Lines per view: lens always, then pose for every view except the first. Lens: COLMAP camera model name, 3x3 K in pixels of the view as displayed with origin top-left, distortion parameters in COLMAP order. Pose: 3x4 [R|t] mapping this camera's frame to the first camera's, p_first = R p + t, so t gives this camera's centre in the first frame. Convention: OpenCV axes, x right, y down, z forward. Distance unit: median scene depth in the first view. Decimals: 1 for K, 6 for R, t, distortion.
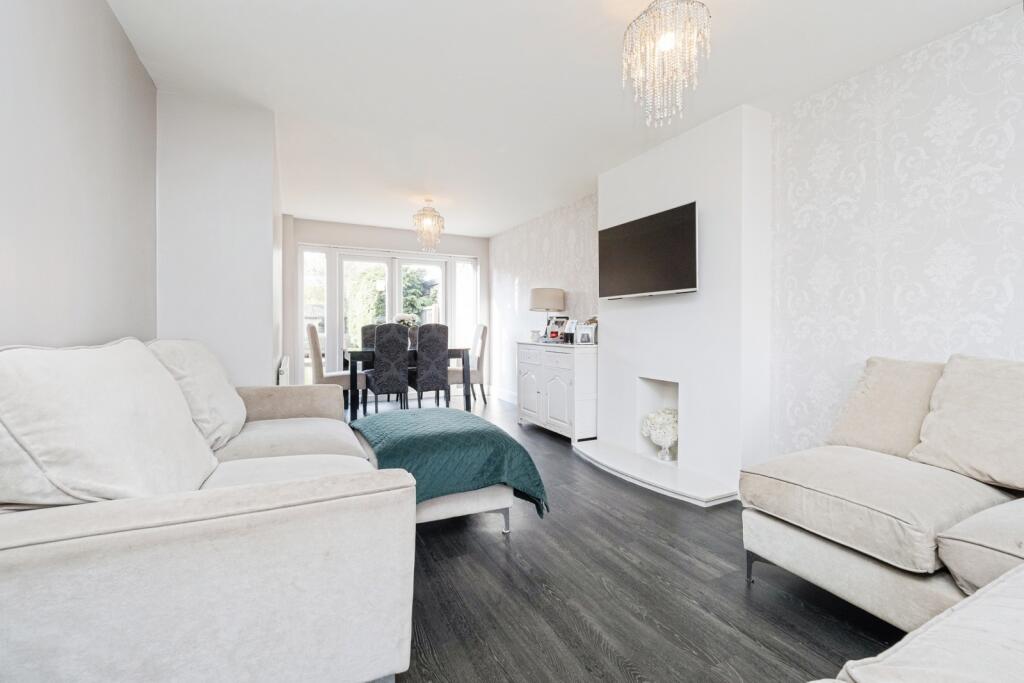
lens RADIAL K [[432.5, 0, 514.2], [0, 432.5, 331.0], [0, 0, 1]] dist [-0.009183, -0.000508]
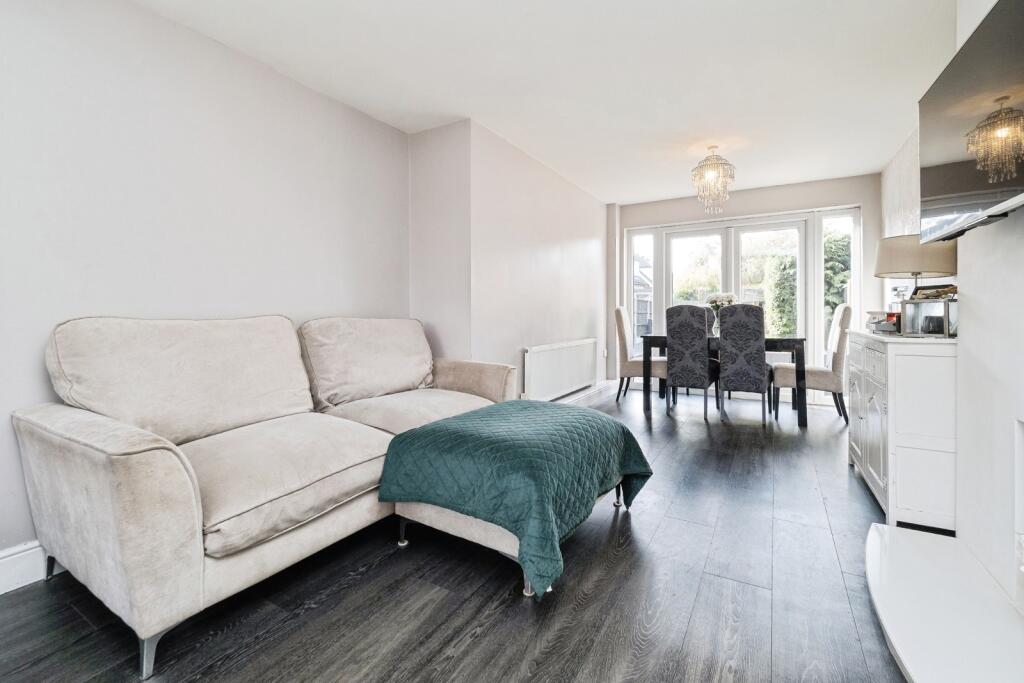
lens RADIAL K [[432.5, 0, 527.3], [0, 432.5, 315.5], [0, 0, 1]] dist [-0.009183, -0.000508]
pose [[0.558939, -0.003615, -0.829201, 0.232150], [-0.000568, 0.999989, -0.004742, 0.006848], [0.829208, 0.003122, 0.558931, 0.250220]]
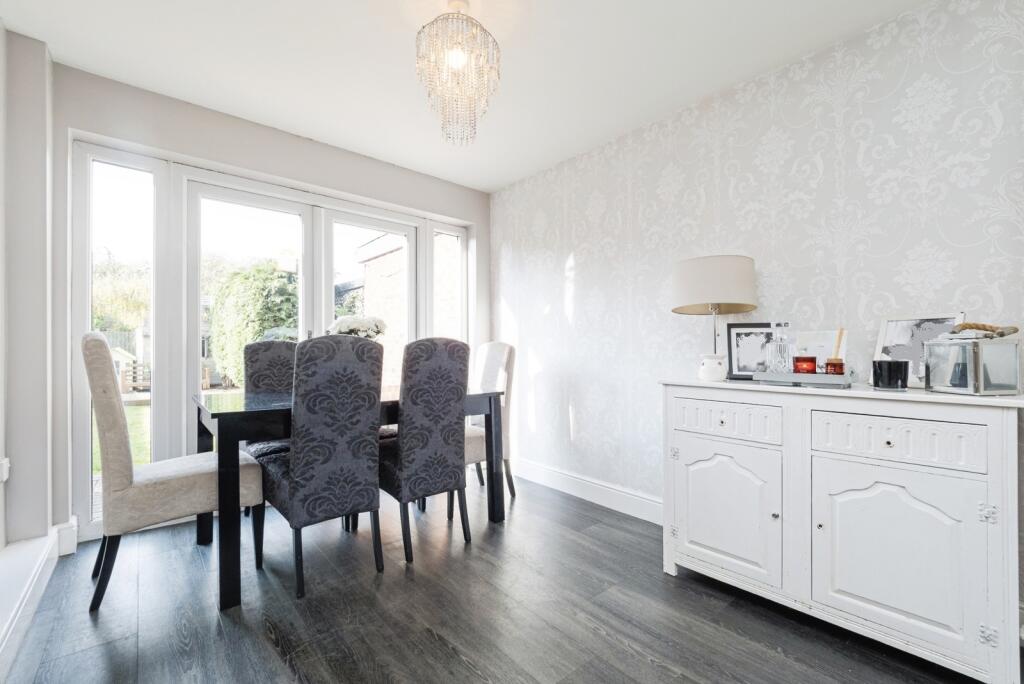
lens RADIAL K [[432.5, 0, 512.7], [0, 432.5, 351.6], [0, 0, 1]] dist [-0.009183, -0.000508]
pose [[0.970640, 0.002794, 0.240521, -0.213648], [-0.000973, 0.999970, -0.007690, -0.000228], [-0.240536, 0.007230, 0.970613, 0.556695]]
